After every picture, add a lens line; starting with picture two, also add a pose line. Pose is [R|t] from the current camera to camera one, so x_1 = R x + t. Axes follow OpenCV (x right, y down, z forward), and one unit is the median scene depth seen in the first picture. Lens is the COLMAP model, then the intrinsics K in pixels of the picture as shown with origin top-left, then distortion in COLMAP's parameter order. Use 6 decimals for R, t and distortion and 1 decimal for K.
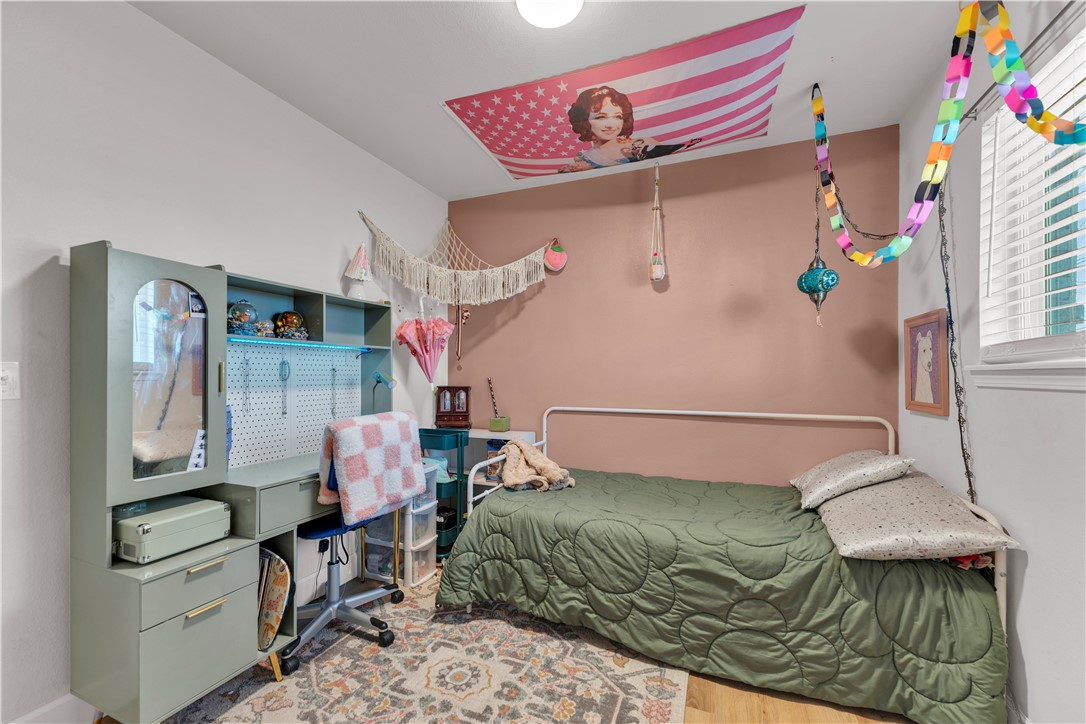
lens RADIAL K [[436.5, 0, 538.4], [0, 436.5, 373.3], [0, 0, 1]] dist [0.000928, -0.000431]
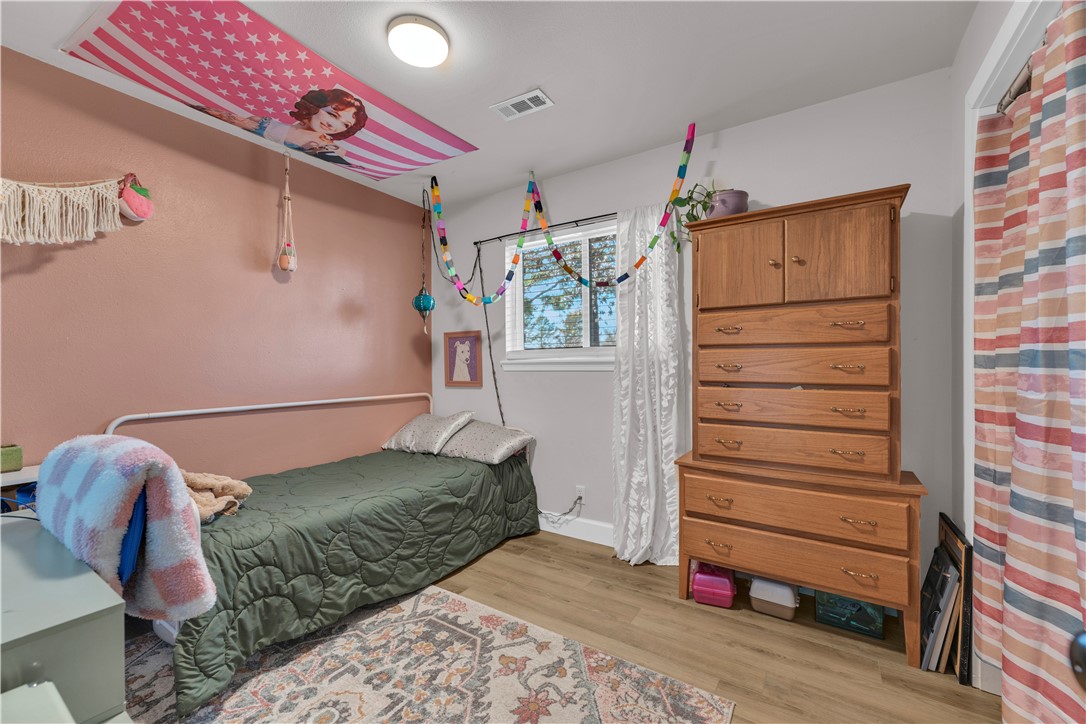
lens RADIAL K [[436.5, 0, 537.7], [0, 436.5, 361.0], [0, 0, 1]] dist [0.000928, -0.000431]
pose [[0.194265, 0.006413, 0.980928, -0.836383], [0.006683, 0.999947, -0.007861, 0.001244], [-0.980926, 0.008083, 0.194212, 0.367924]]
